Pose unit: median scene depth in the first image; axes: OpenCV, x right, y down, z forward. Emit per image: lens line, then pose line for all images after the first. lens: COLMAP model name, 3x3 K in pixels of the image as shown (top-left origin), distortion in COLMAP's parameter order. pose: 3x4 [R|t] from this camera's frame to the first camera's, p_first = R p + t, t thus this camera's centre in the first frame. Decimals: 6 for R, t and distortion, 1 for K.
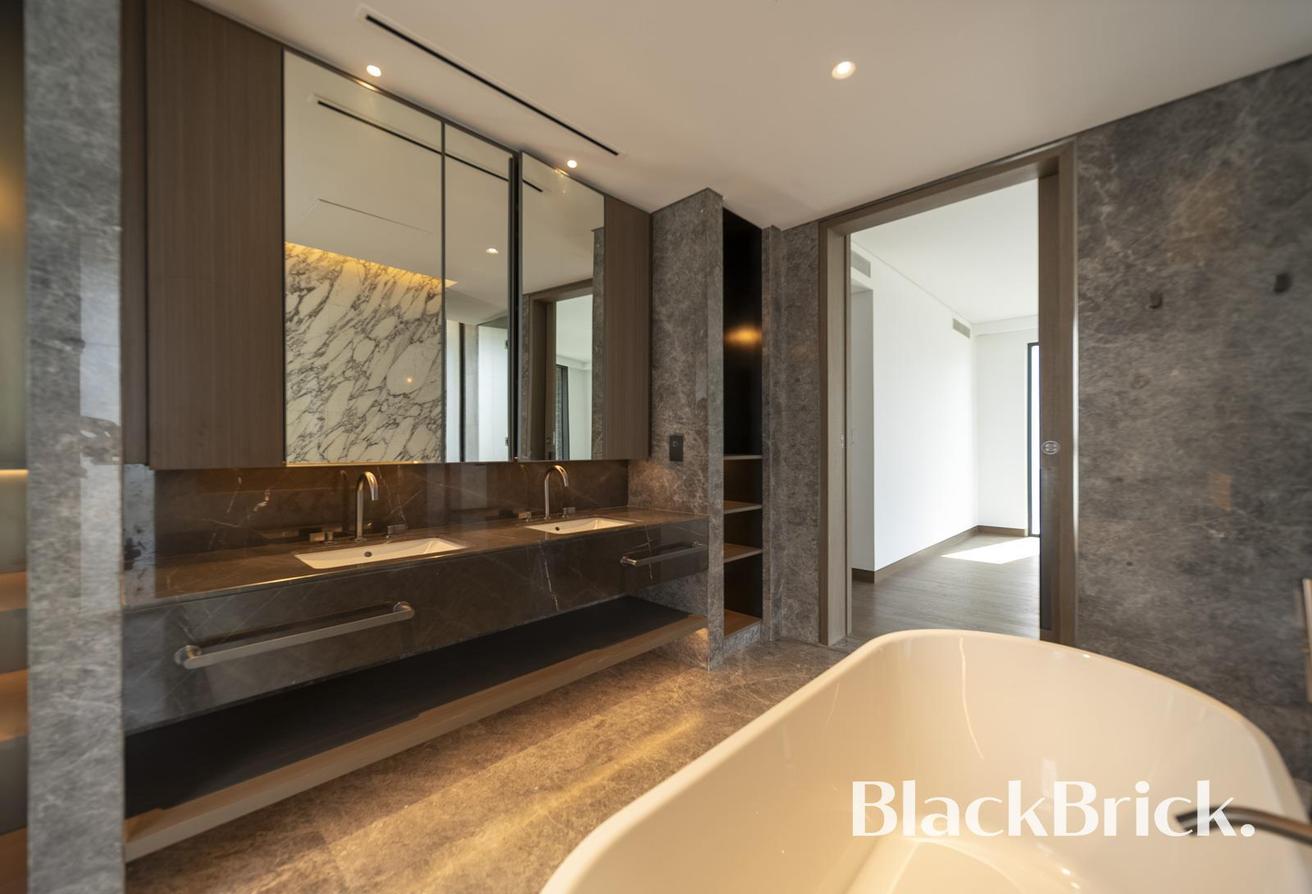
lens RADIAL K [[513.3, 0, 653.4], [0, 513.3, 450.0], [0, 0, 1]] dist [0.000037, 0.000722]
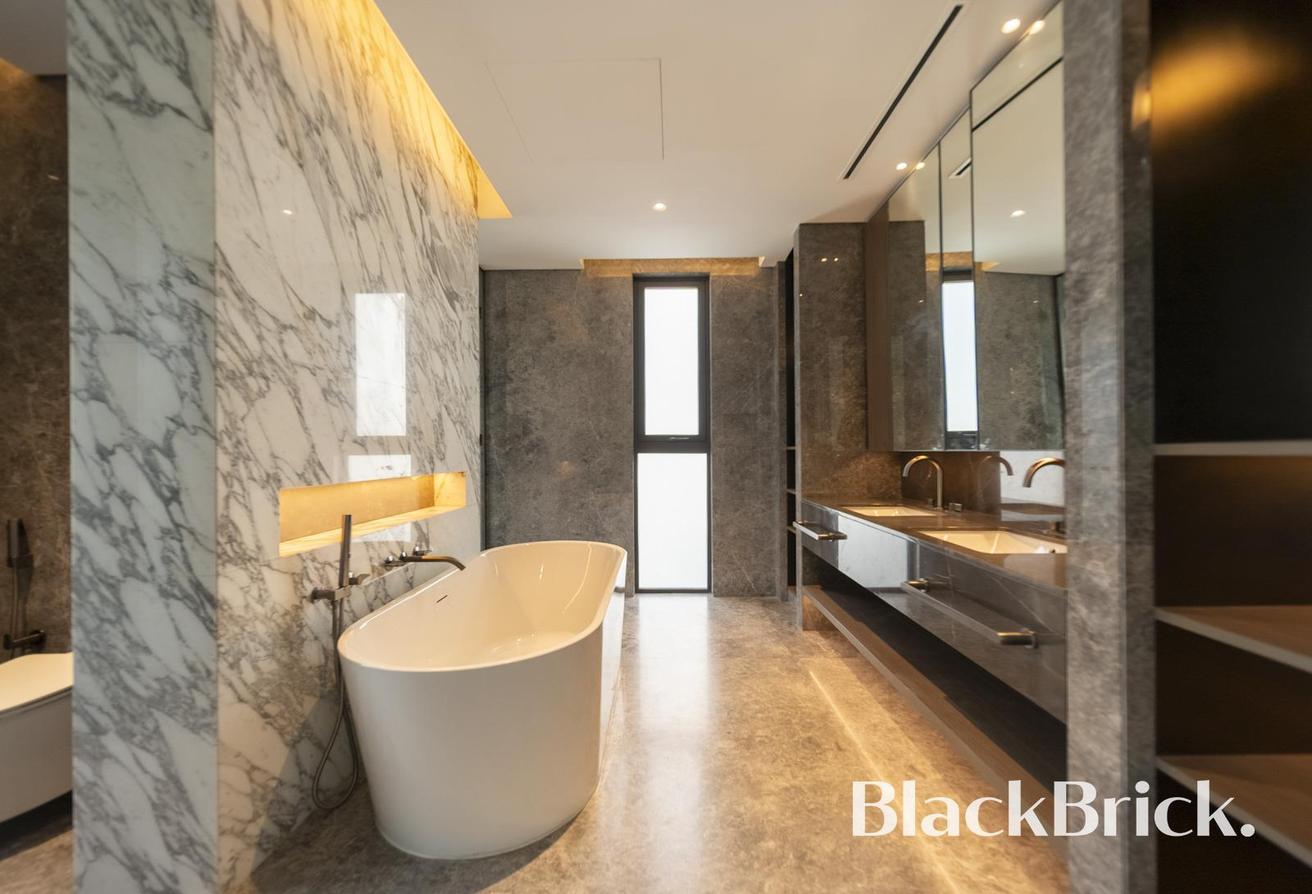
lens RADIAL K [[513.3, 0, 655.3], [0, 513.3, 449.9], [0, 0, 1]] dist [0.000037, 0.000722]
pose [[-0.731477, 0.005346, -0.681845, 0.791866], [0.007867, 0.999969, -0.000599, 0.019535], [0.681820, -0.005802, -0.731497, 1.379711]]
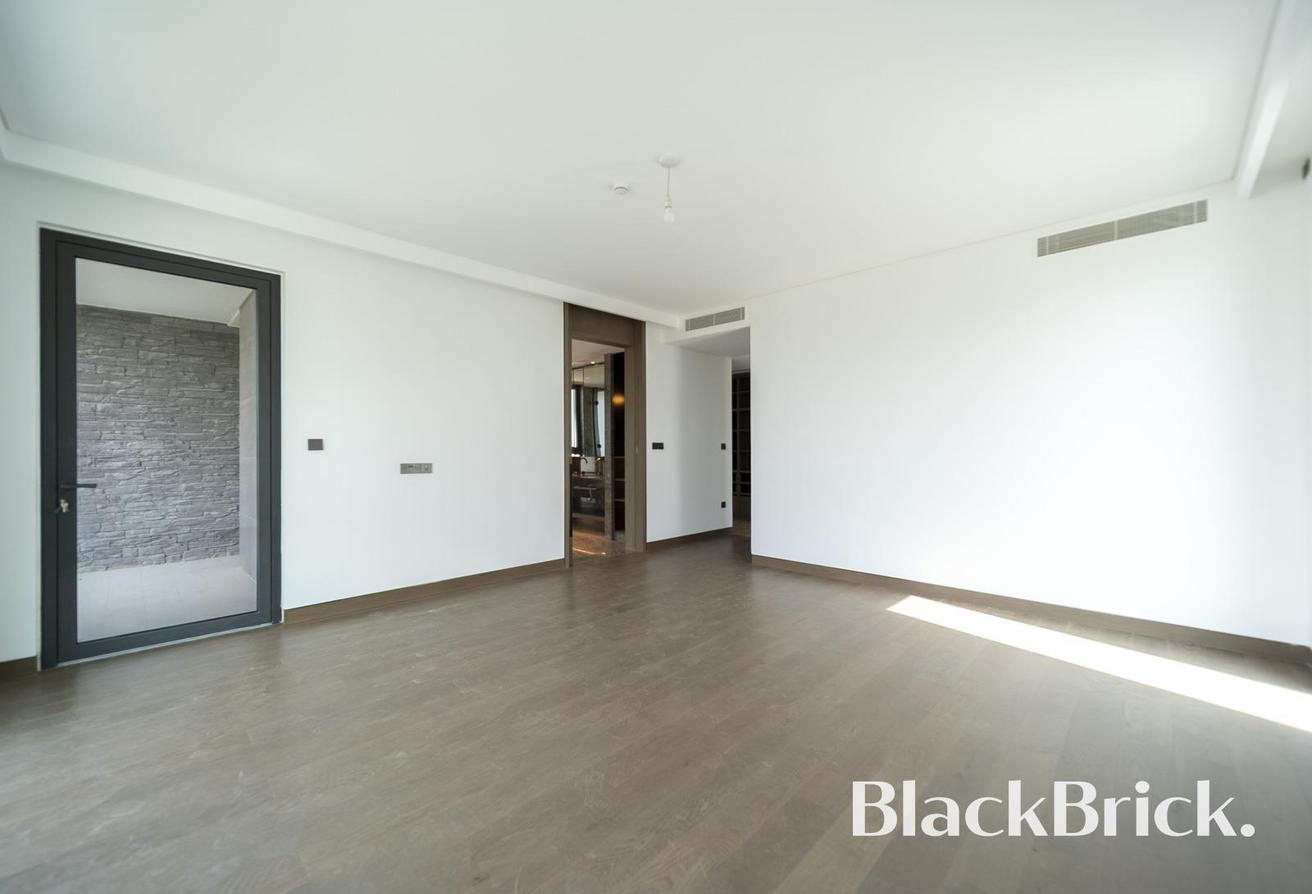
lens RADIAL K [[513.3, 0, 655.0], [0, 513.3, 450.5], [0, 0, 1]] dist [0.000037, 0.000722]
pose [[-0.010957, -0.003653, -0.999933, 3.350890], [0.006063, 0.999975, -0.003720, -0.005457], [0.999922, -0.006103, -0.010935, 1.635860]]
